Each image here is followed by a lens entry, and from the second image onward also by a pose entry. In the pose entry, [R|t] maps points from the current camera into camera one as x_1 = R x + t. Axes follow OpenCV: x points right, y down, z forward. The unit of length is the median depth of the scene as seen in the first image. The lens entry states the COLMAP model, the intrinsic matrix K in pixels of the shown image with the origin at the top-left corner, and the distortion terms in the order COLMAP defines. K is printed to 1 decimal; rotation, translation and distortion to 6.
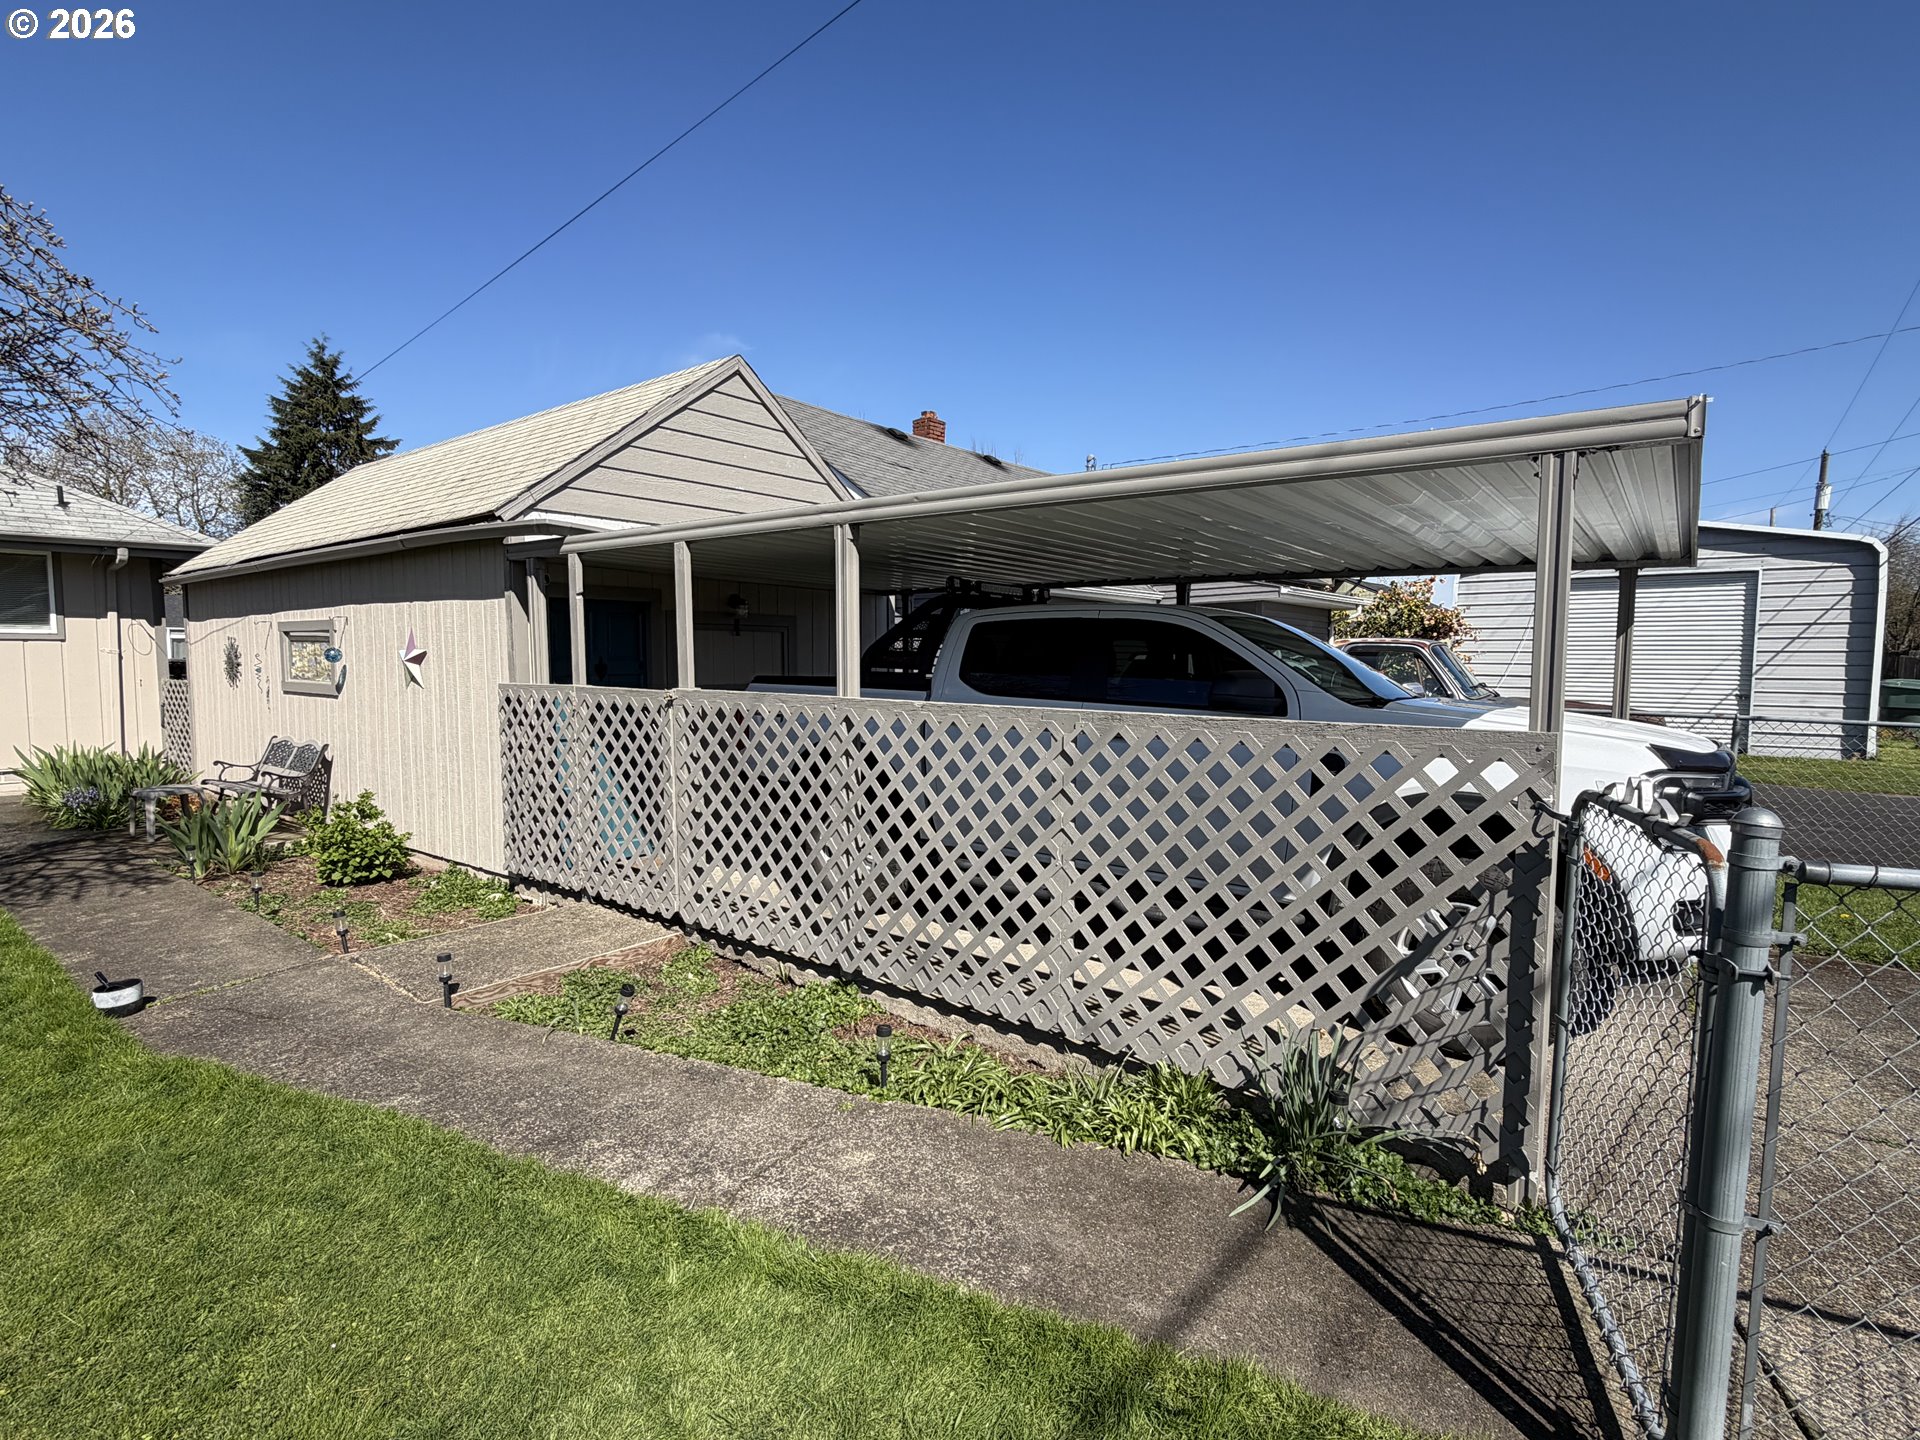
lens RADIAL K [[948.9, 0, 968.1], [0, 948.9, 728.9], [0, 0, 1]] dist [0.000610, -0.002280]
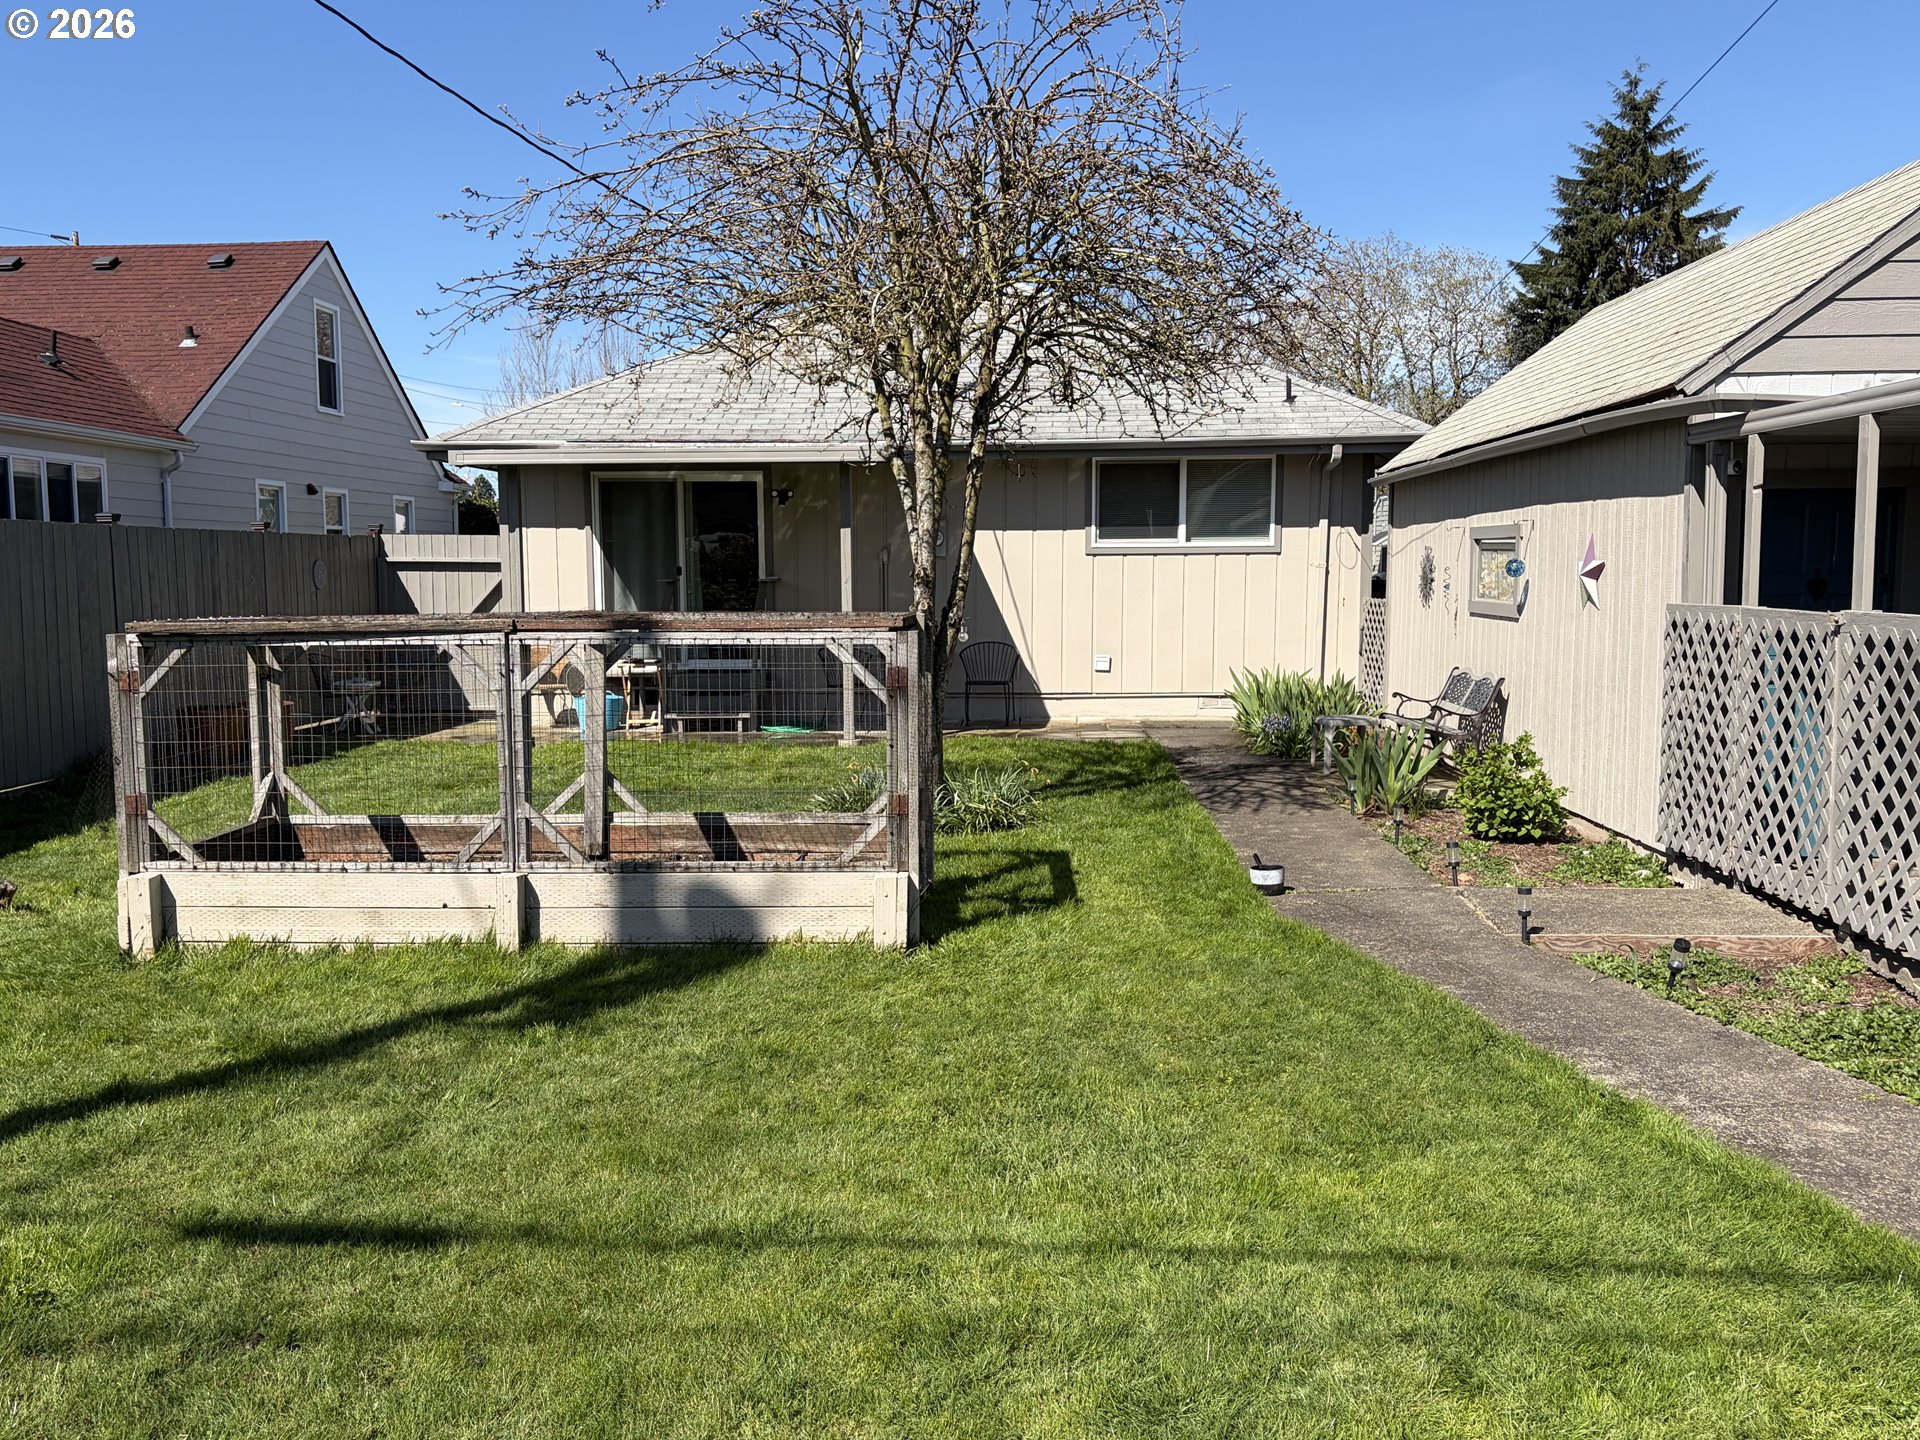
lens RADIAL K [[1704.9, 0, 943.4], [0, 1704.9, 728.8], [0, 0, 1]] dist [0.055371, -0.057968]
pose [[0.568182, 0.073824, -0.819585, 0.309832], [-0.060332, 0.997024, 0.047981, 0.021396], [0.820688, 0.022185, 0.570945, -0.275377]]
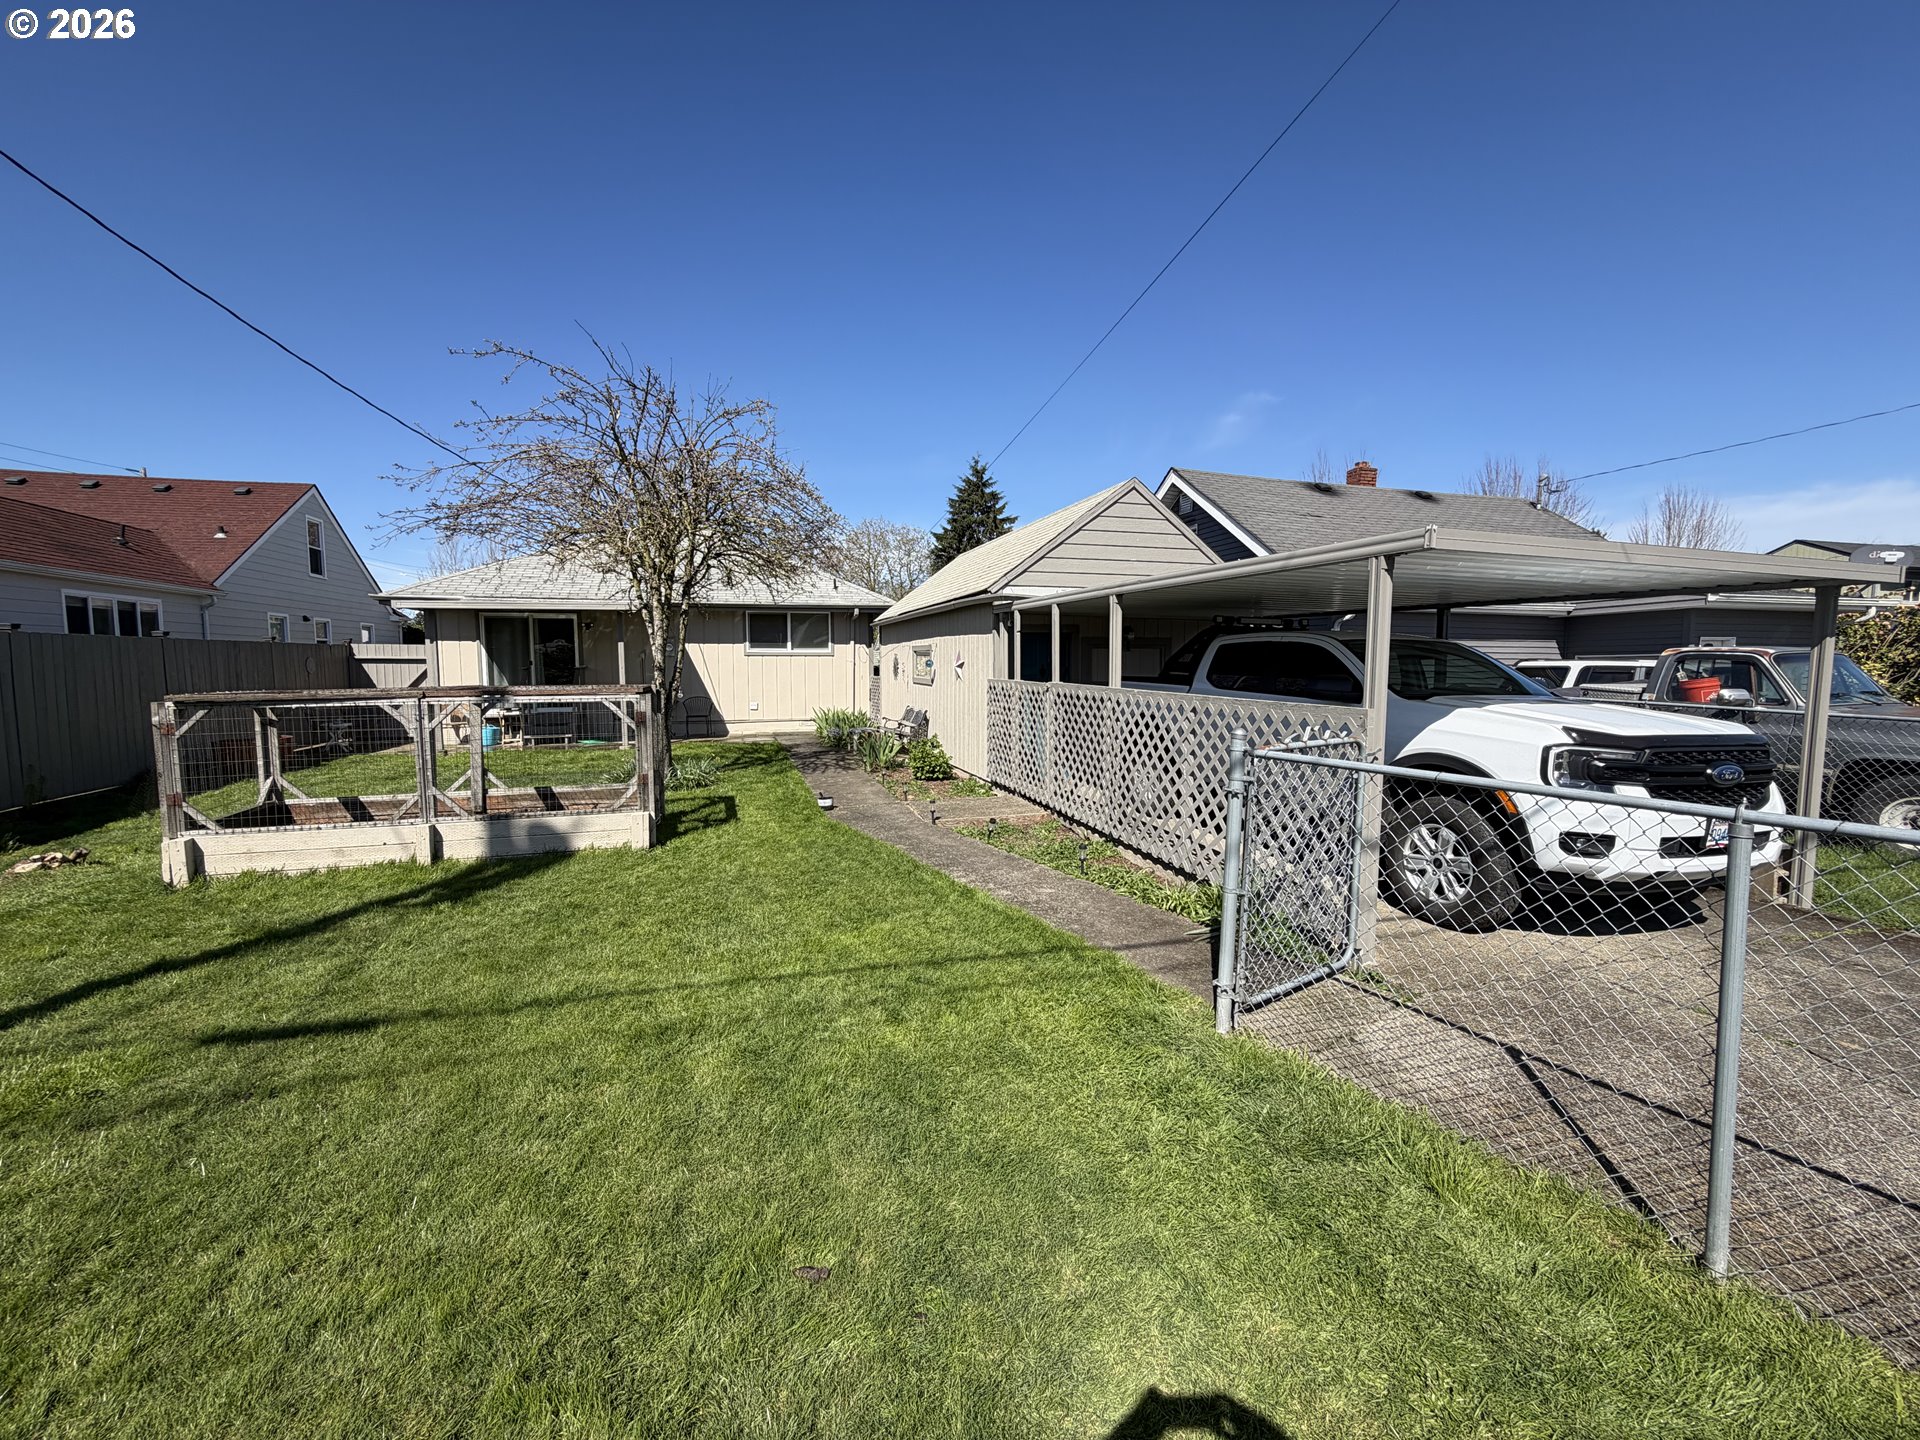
lens RADIAL K [[772.3, 0, 955.2], [0, 772.3, 717.8], [0, 0, 1]] dist [0.001640, -0.000383]
pose [[0.811145, 0.041134, -0.583397, 0.326685], [-0.043716, 0.998997, 0.009655, 0.016548], [0.583209, 0.017672, 0.812130, -0.265666]]
